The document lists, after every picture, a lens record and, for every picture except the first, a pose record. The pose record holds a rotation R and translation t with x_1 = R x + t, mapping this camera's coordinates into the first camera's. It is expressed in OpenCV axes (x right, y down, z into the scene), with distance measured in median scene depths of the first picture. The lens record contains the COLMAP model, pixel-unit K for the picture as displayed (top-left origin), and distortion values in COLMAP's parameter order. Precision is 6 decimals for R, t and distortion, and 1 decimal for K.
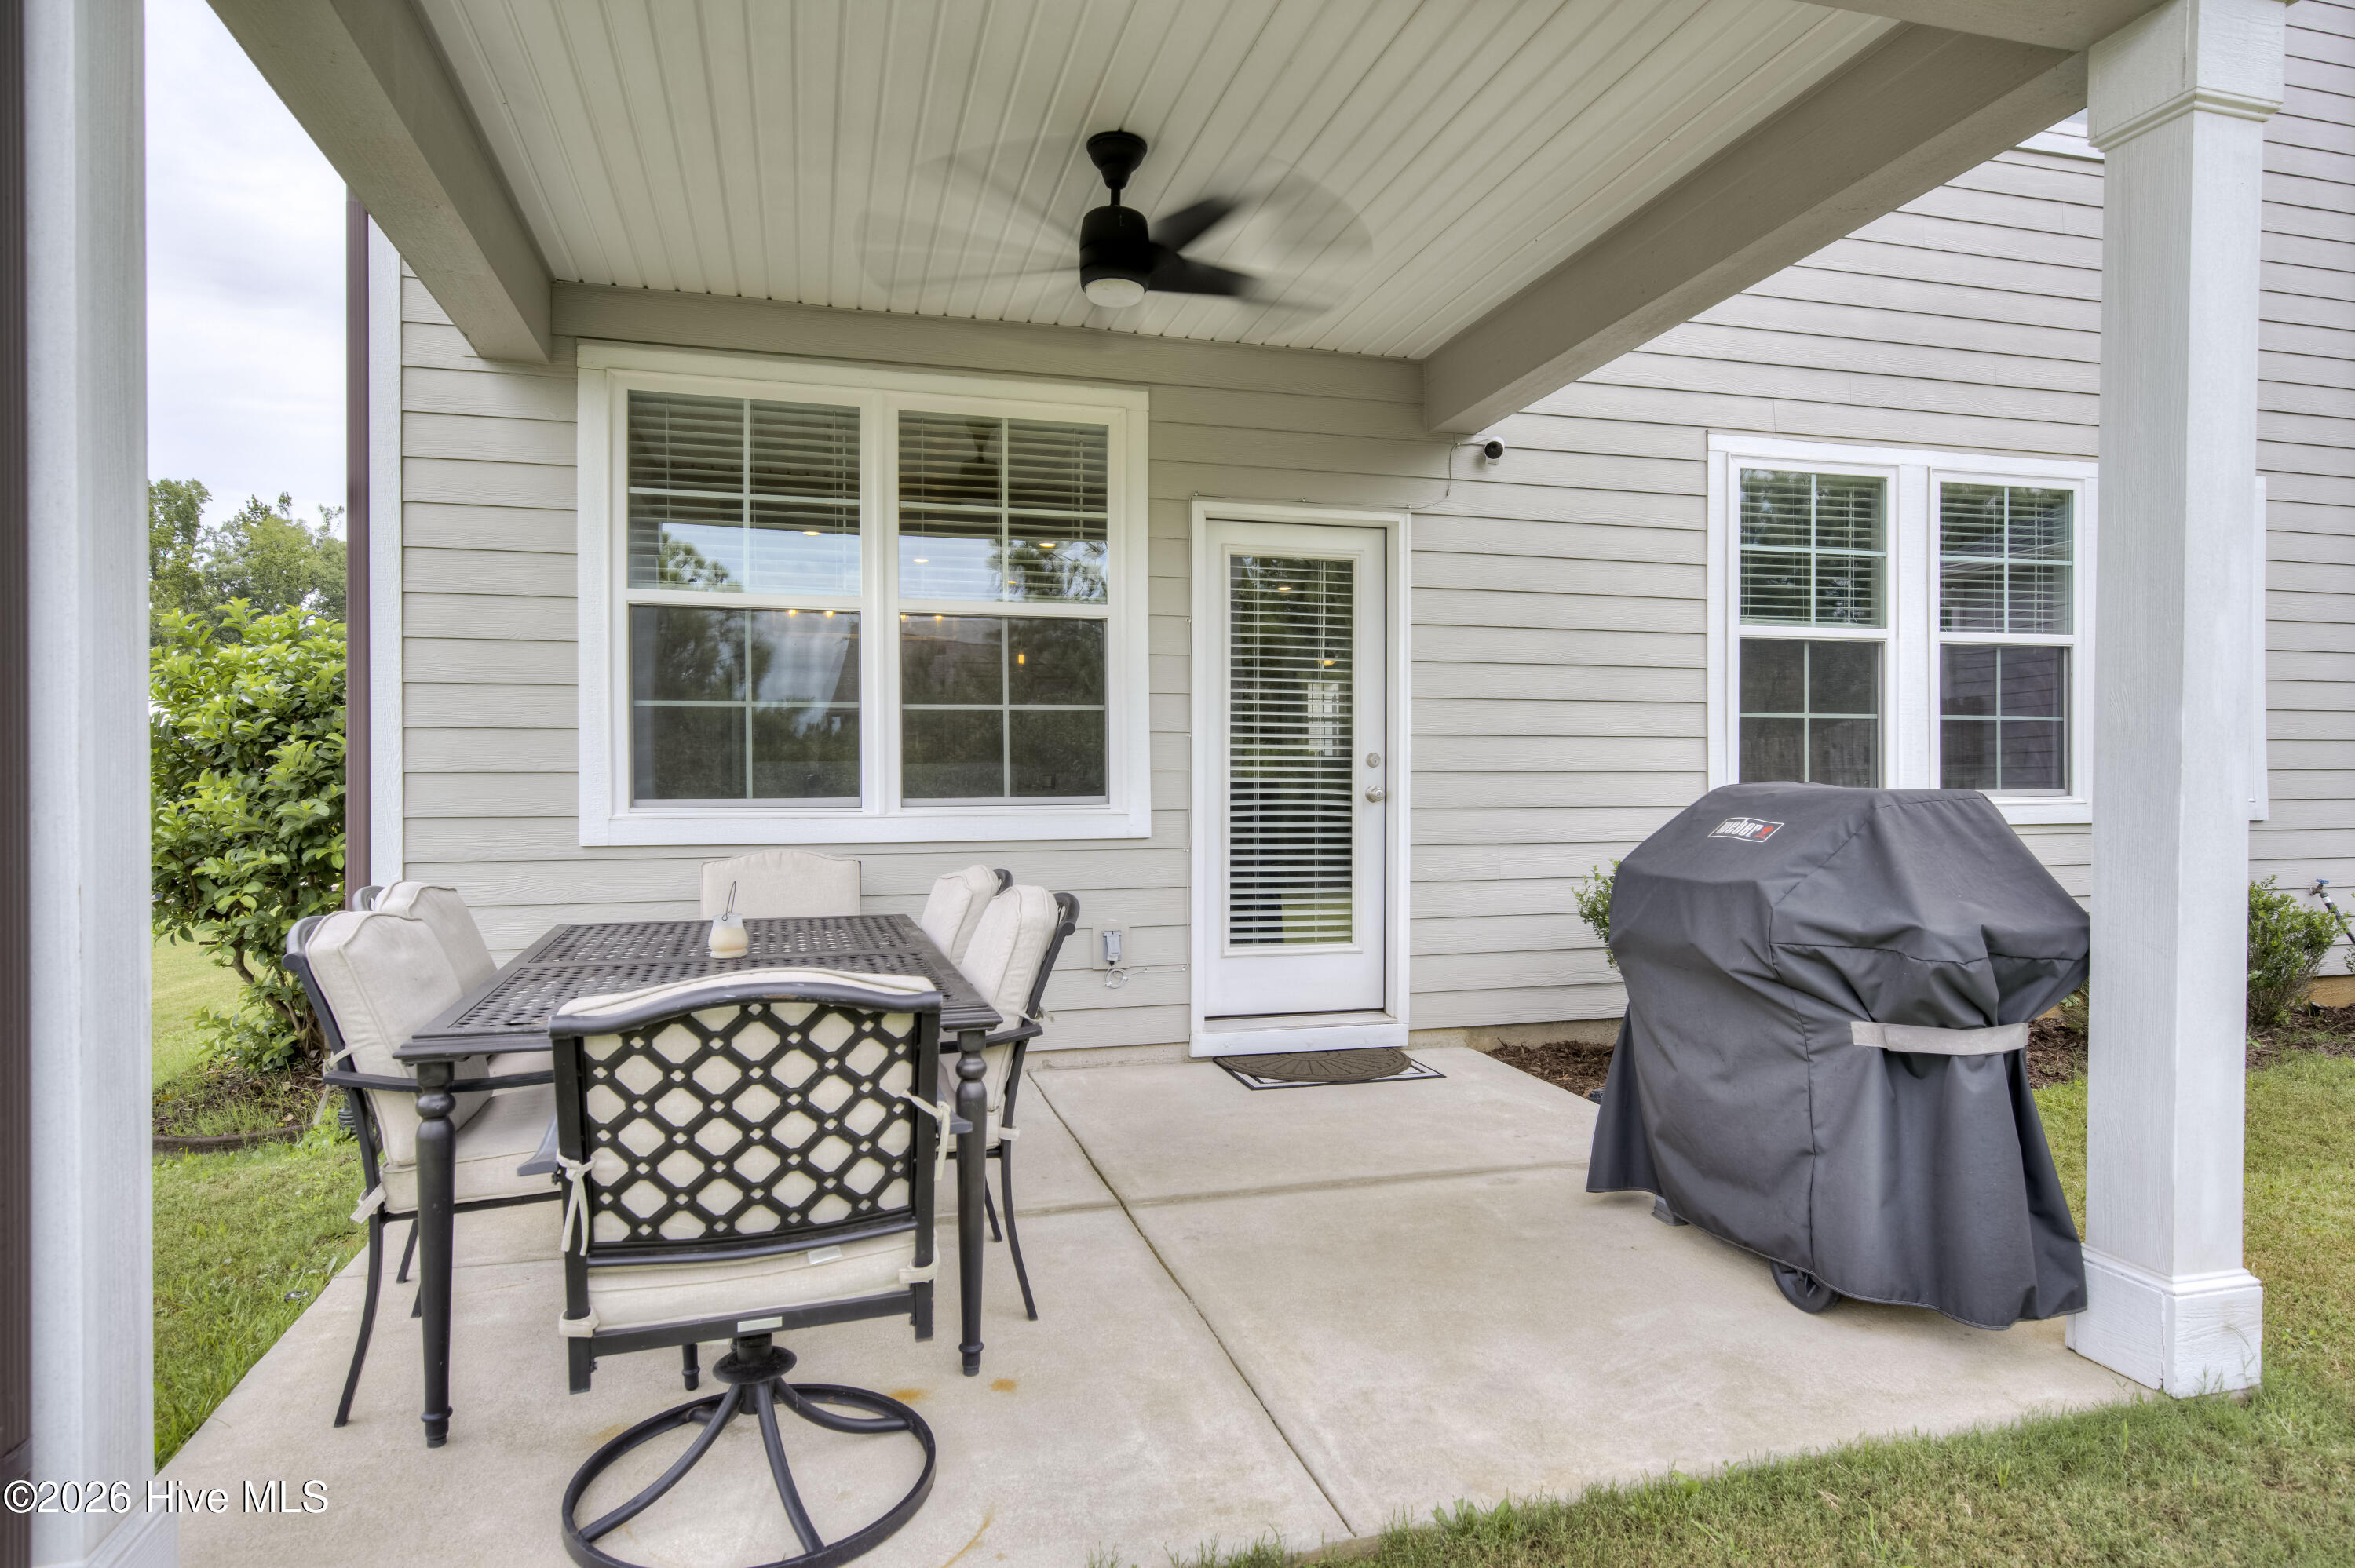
lens RADIAL K [[1249.7, 0, 1177.5], [0, 1249.7, 784.0], [0, 0, 1]] dist [0.072897, -0.049149]
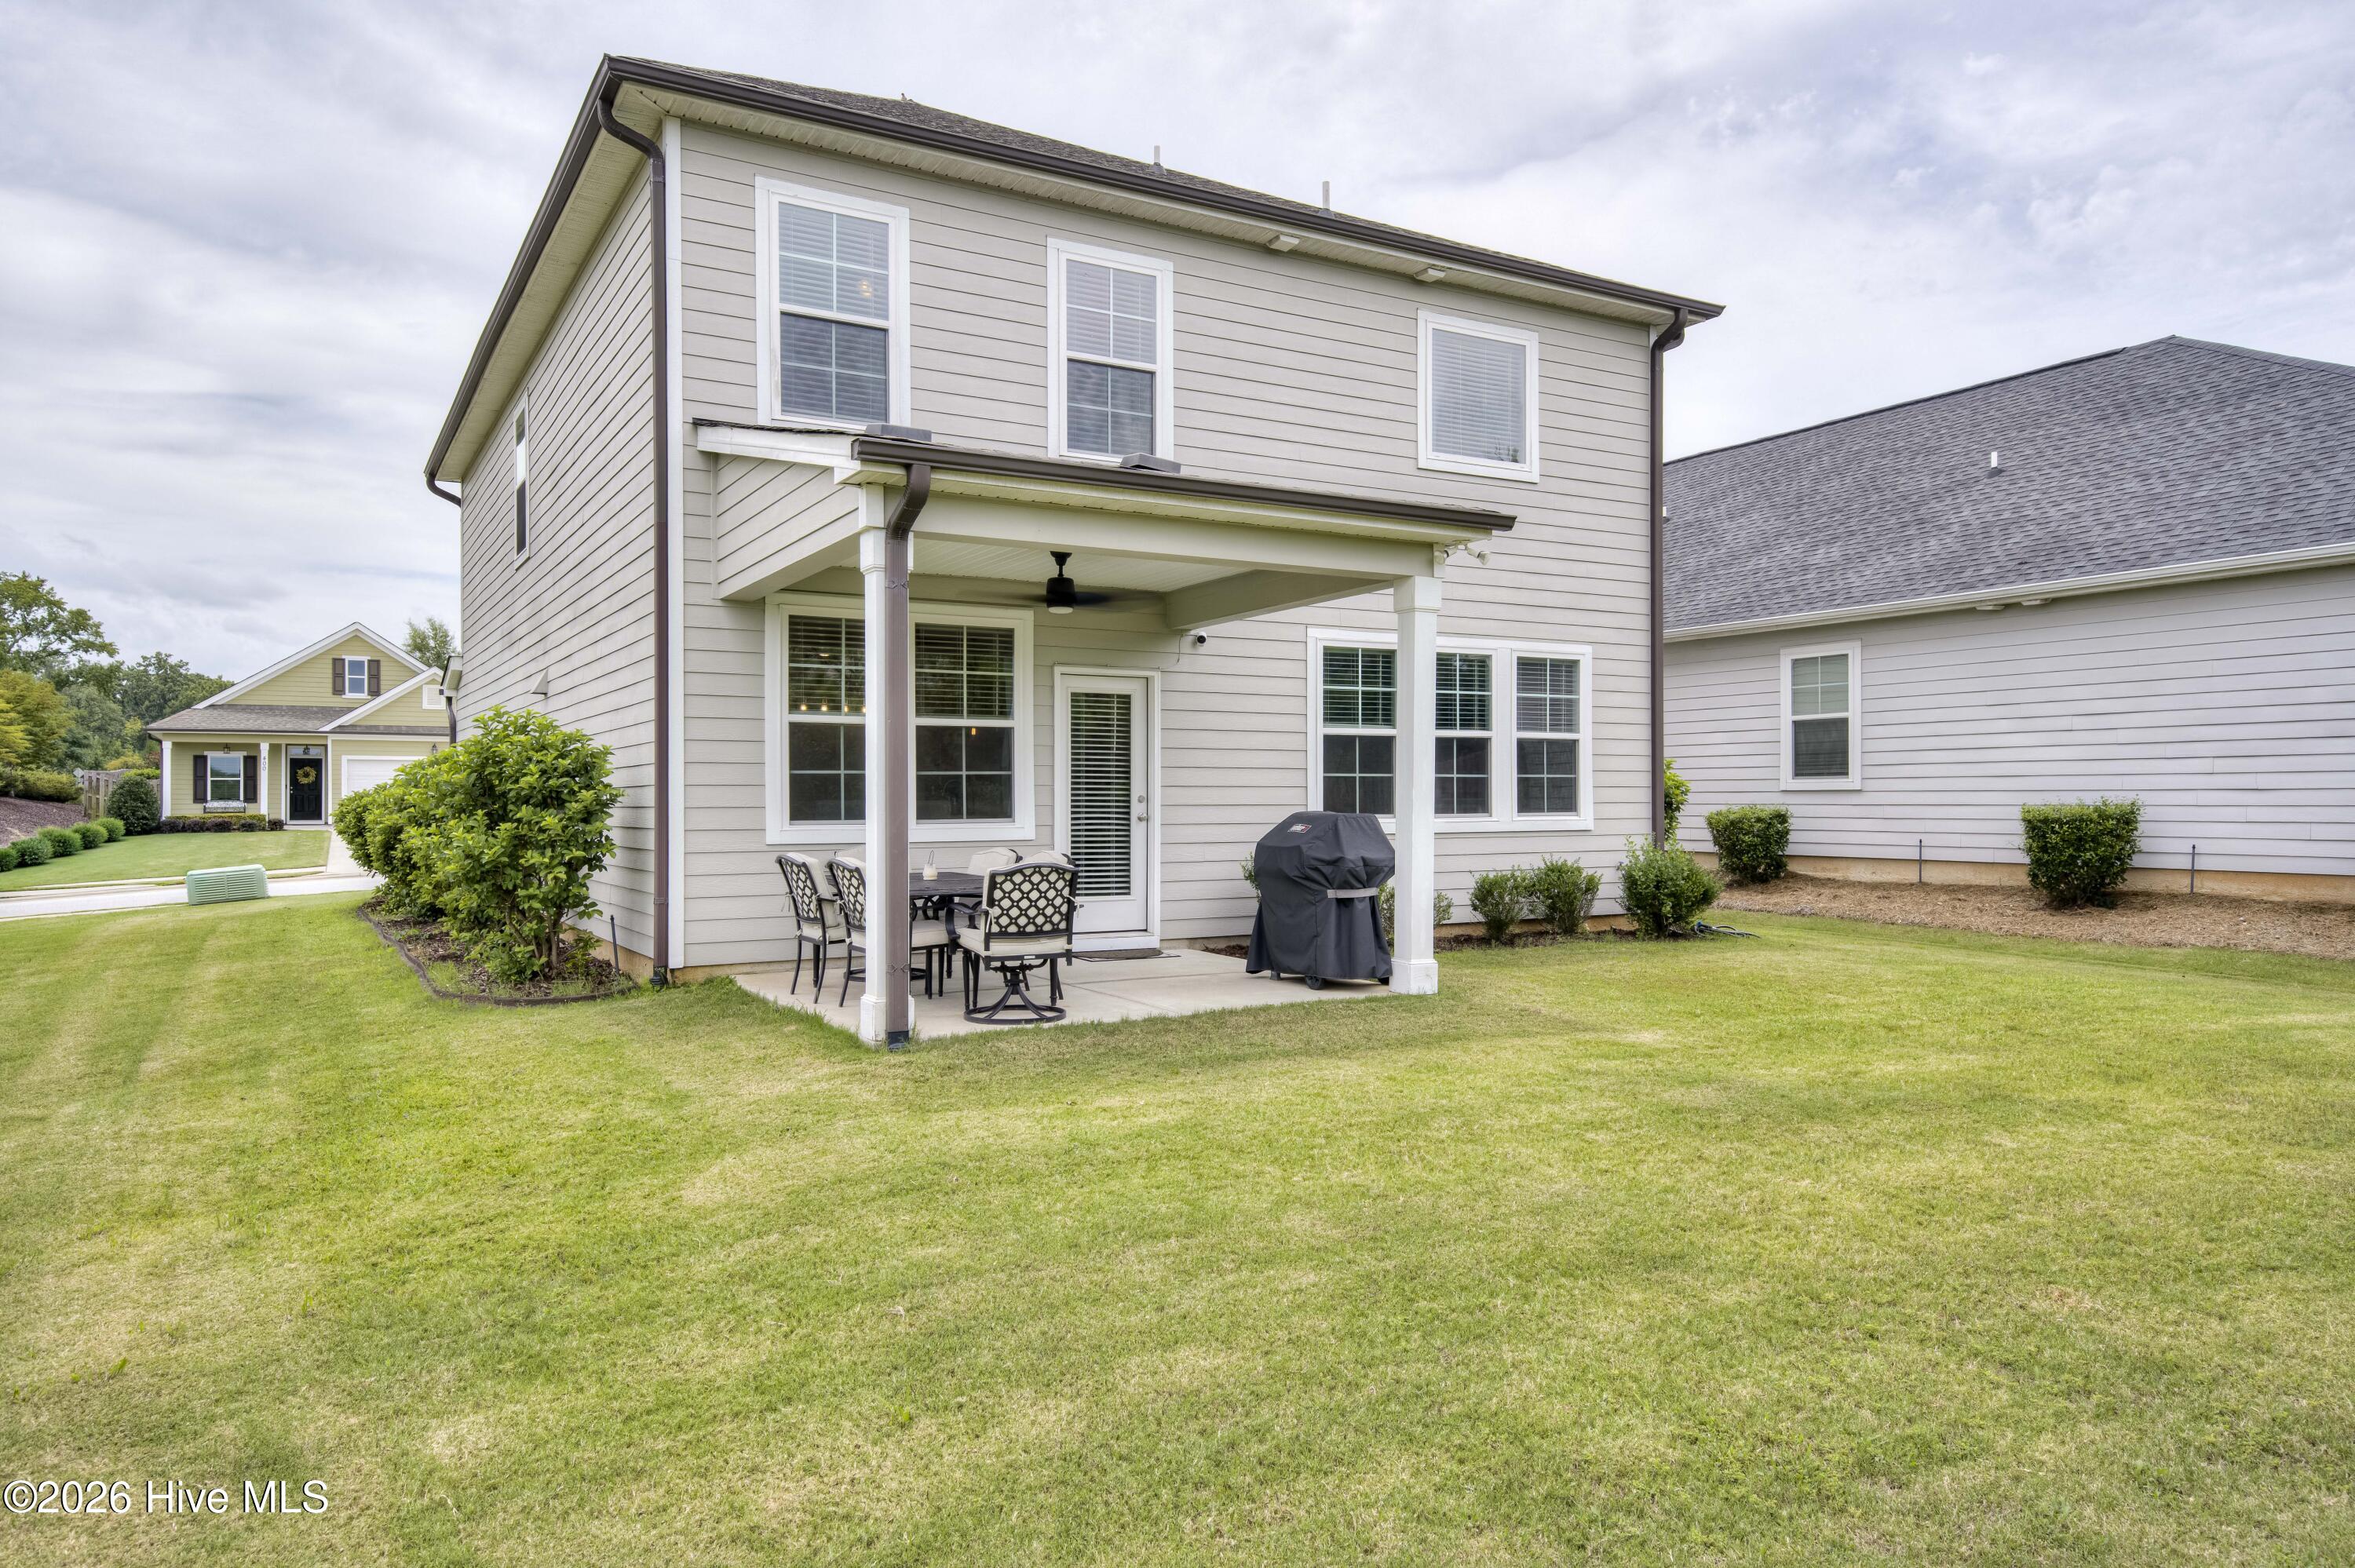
lens RADIAL K [[1340.4, 0, 1177.5], [0, 1340.4, 784.0], [0, 0, 1]] dist [0.032795, 0.000447]
pose [[0.967705, 0.004094, 0.252050, -0.343091], [0.001389, 0.999766, -0.021571, 0.002143], [-0.252080, 0.021224, 0.967474, -1.110269]]
